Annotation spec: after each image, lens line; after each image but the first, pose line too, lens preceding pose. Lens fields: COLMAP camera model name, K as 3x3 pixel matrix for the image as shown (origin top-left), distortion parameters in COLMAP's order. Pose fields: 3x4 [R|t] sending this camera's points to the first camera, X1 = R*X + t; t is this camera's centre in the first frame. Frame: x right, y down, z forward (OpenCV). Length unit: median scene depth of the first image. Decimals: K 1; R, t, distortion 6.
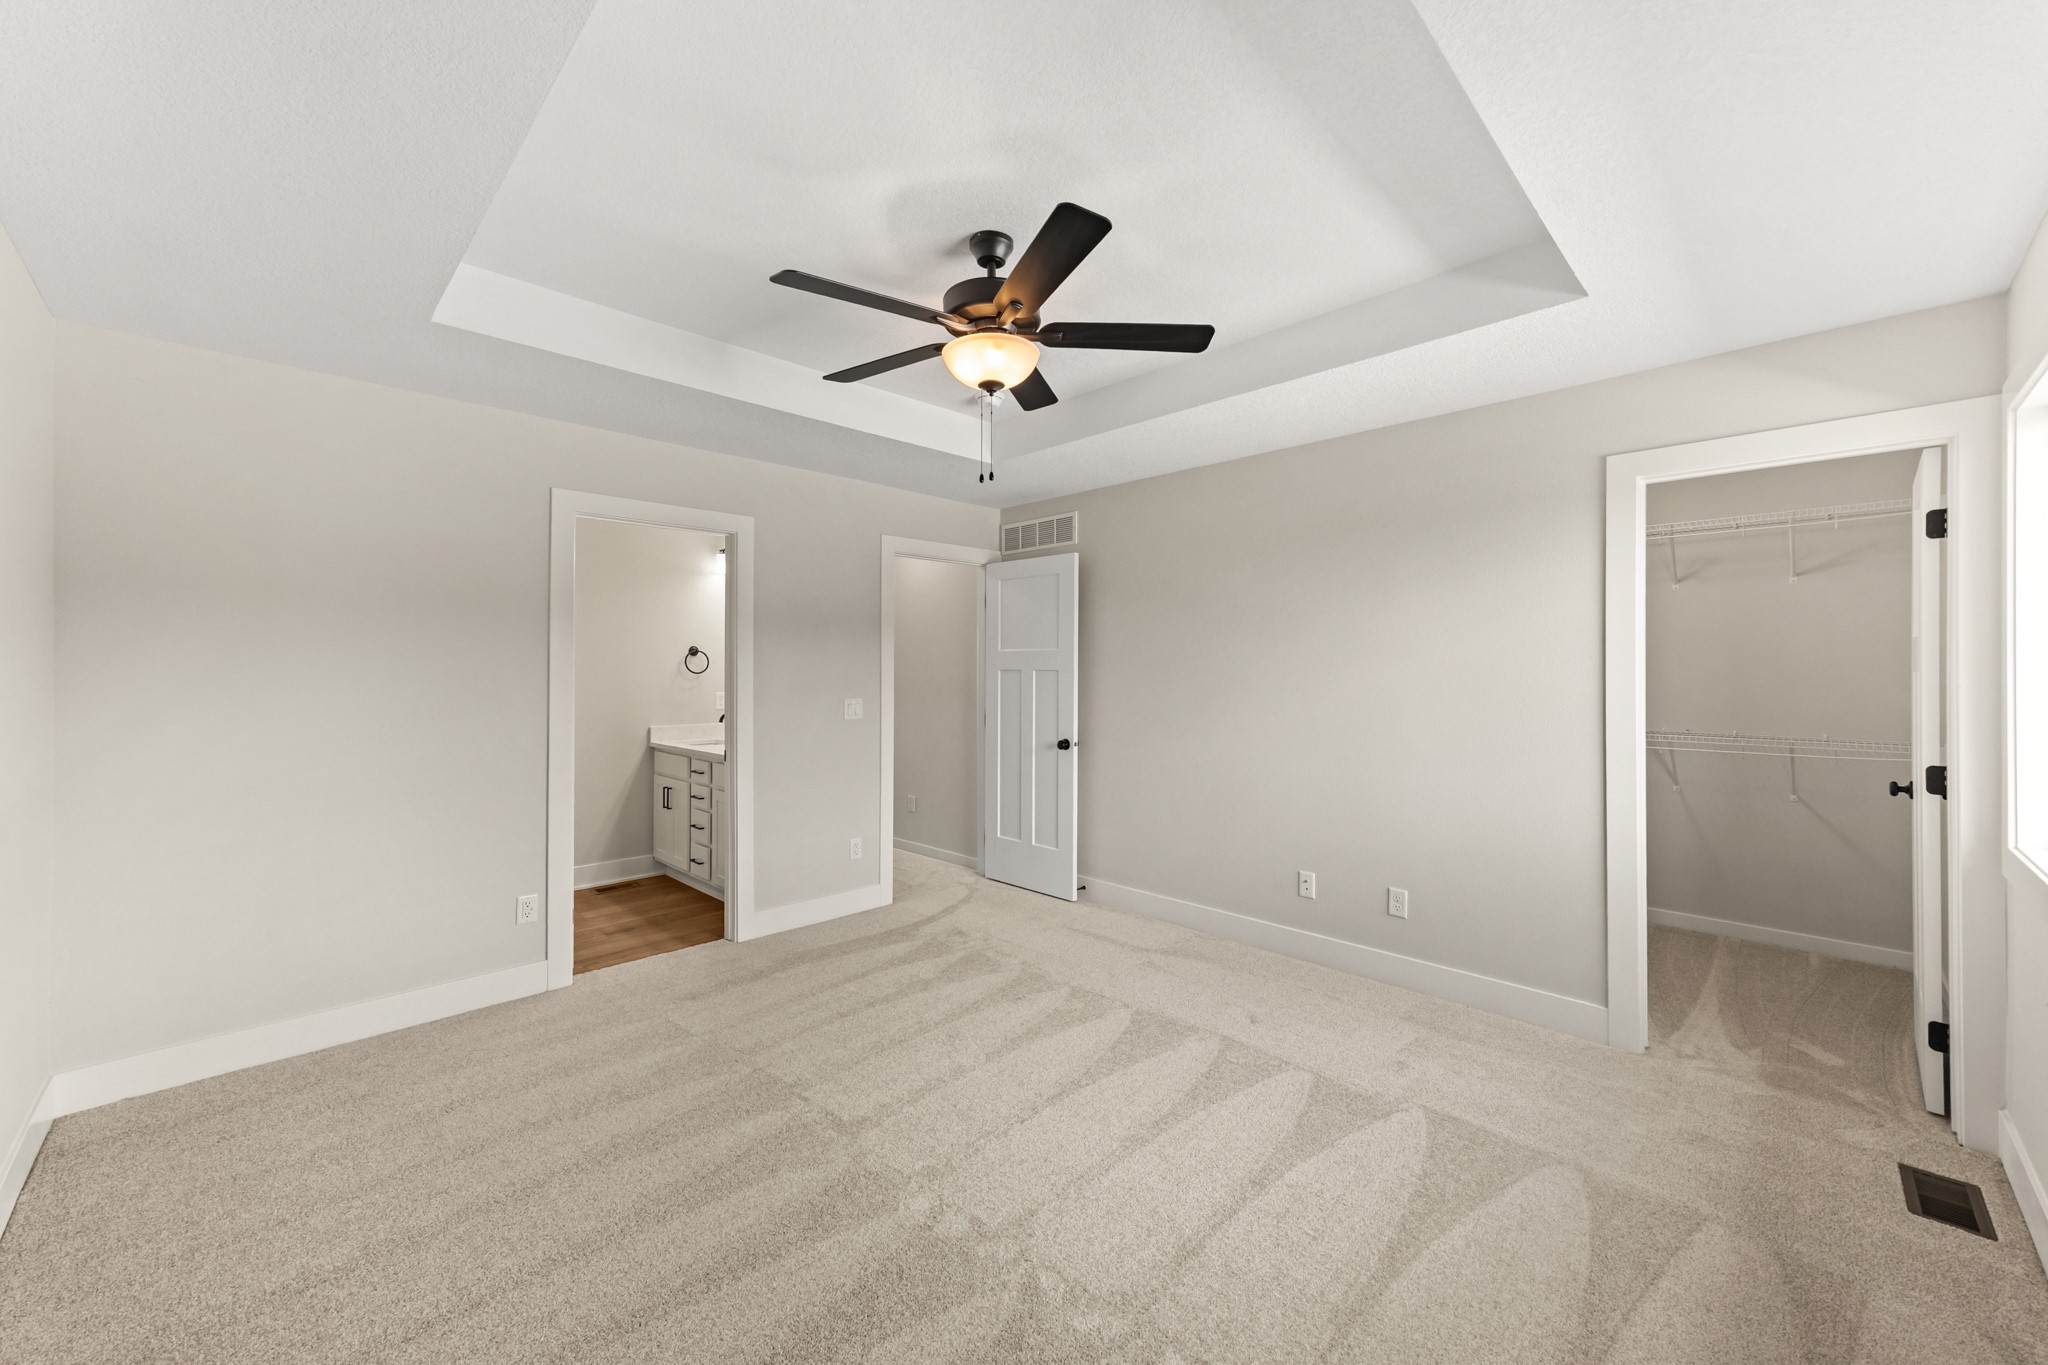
lens RADIAL K [[779.4, 0, 1024.0], [0, 779.4, 682.5], [0, 0, 1]] dist [-0.008447, -0.000128]
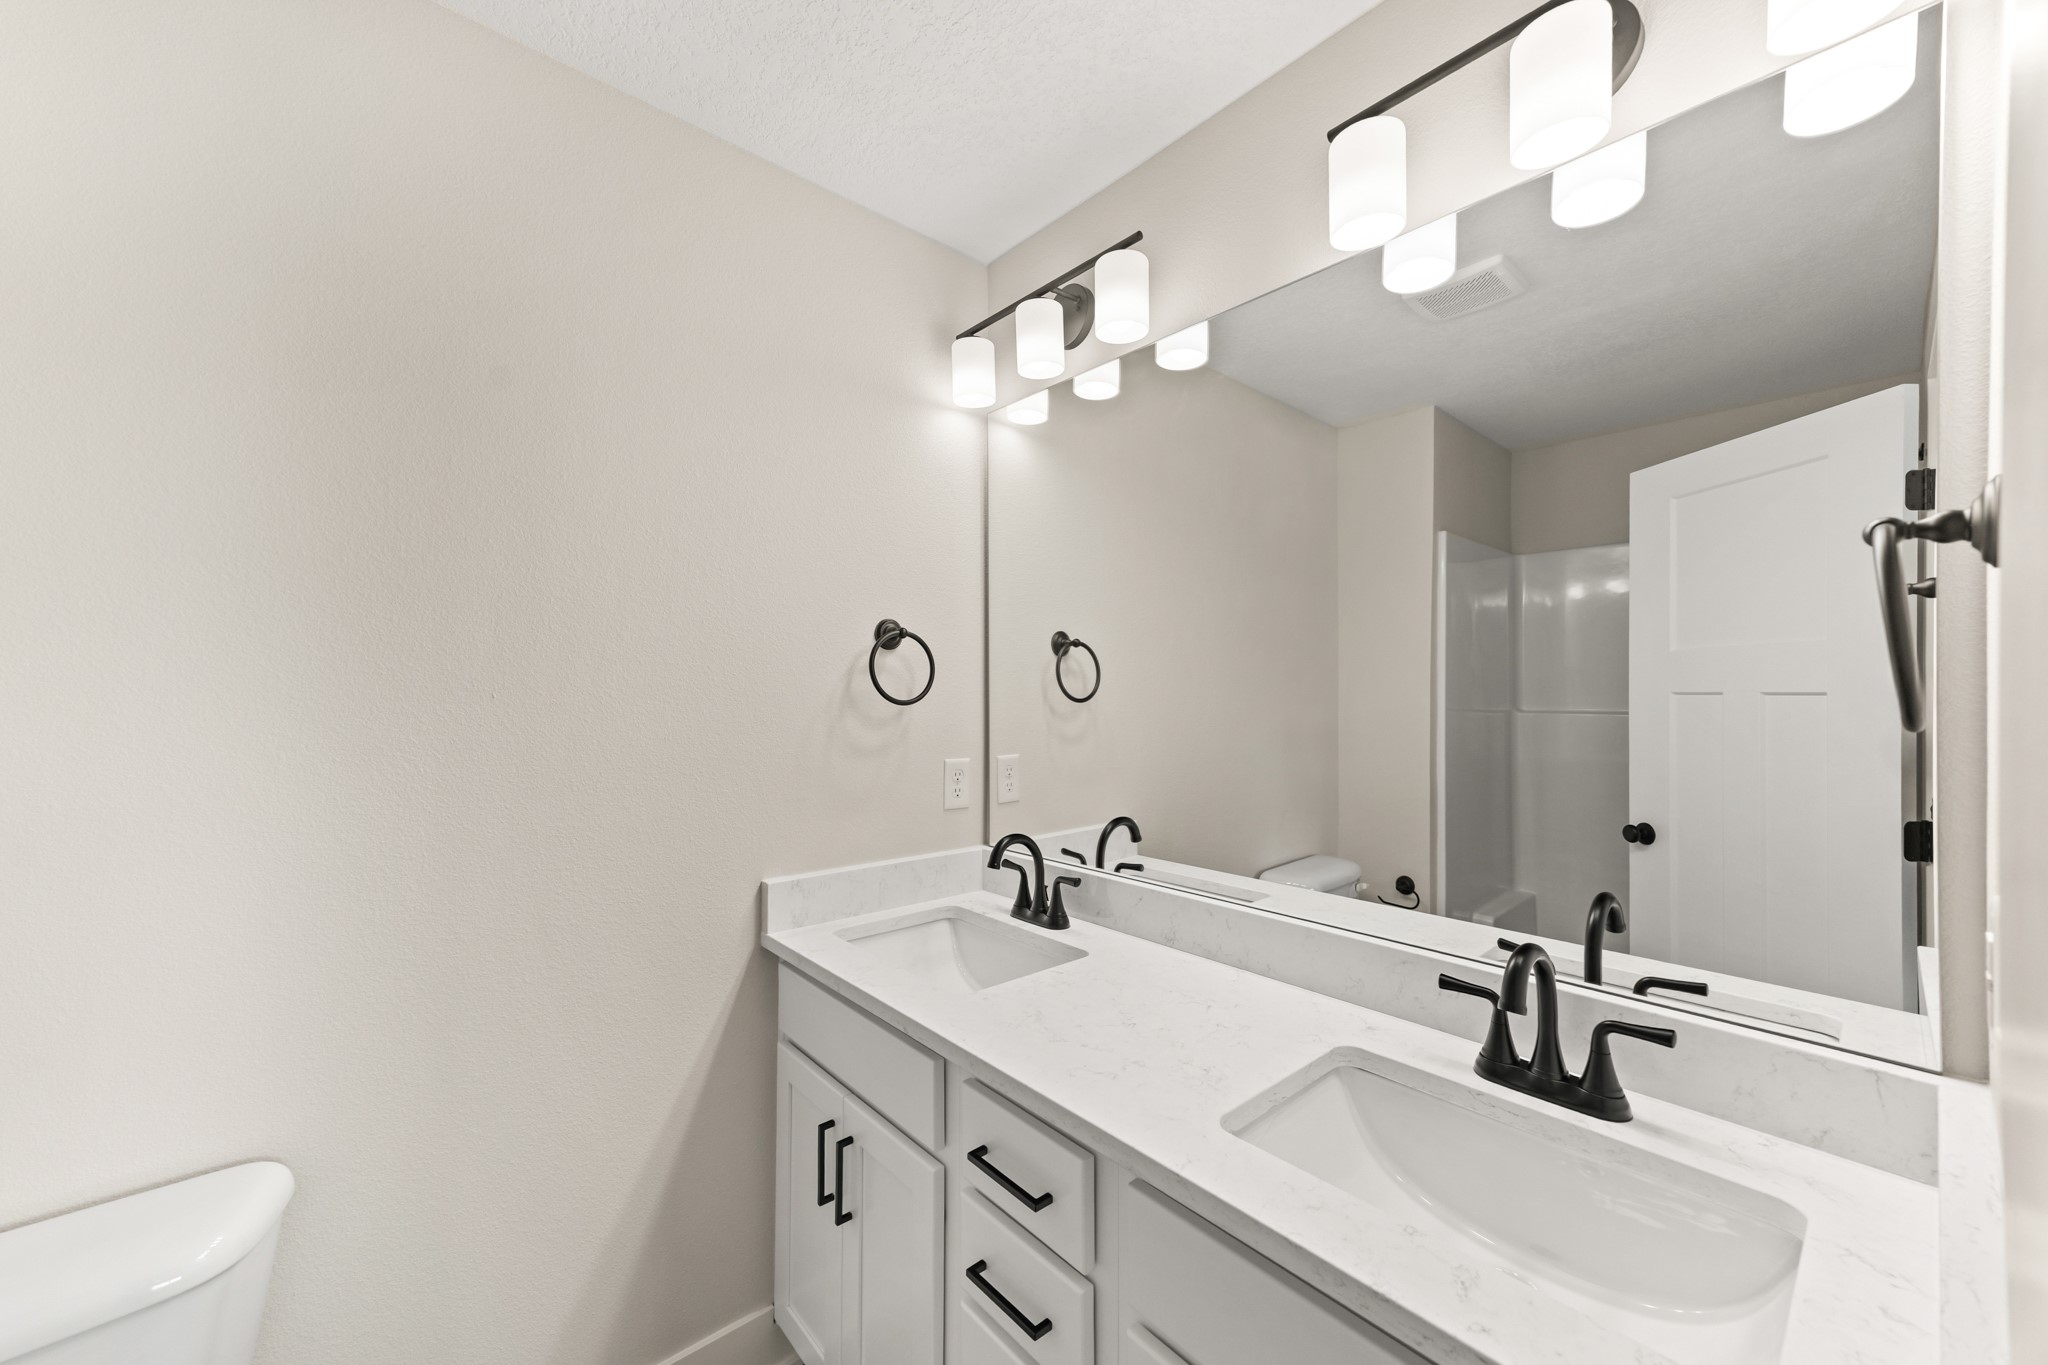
lens RADIAL K [[779.4, 0, 1024.0], [0, 779.4, 682.5], [0, 0, 1]] dist [-0.008447, -0.000128]
pose [[0.997633, -0.000777, -0.068758, -0.357433], [-0.000292, 0.999879, -0.015536, -0.015492], [0.068762, 0.015519, 0.997512, 0.700977]]
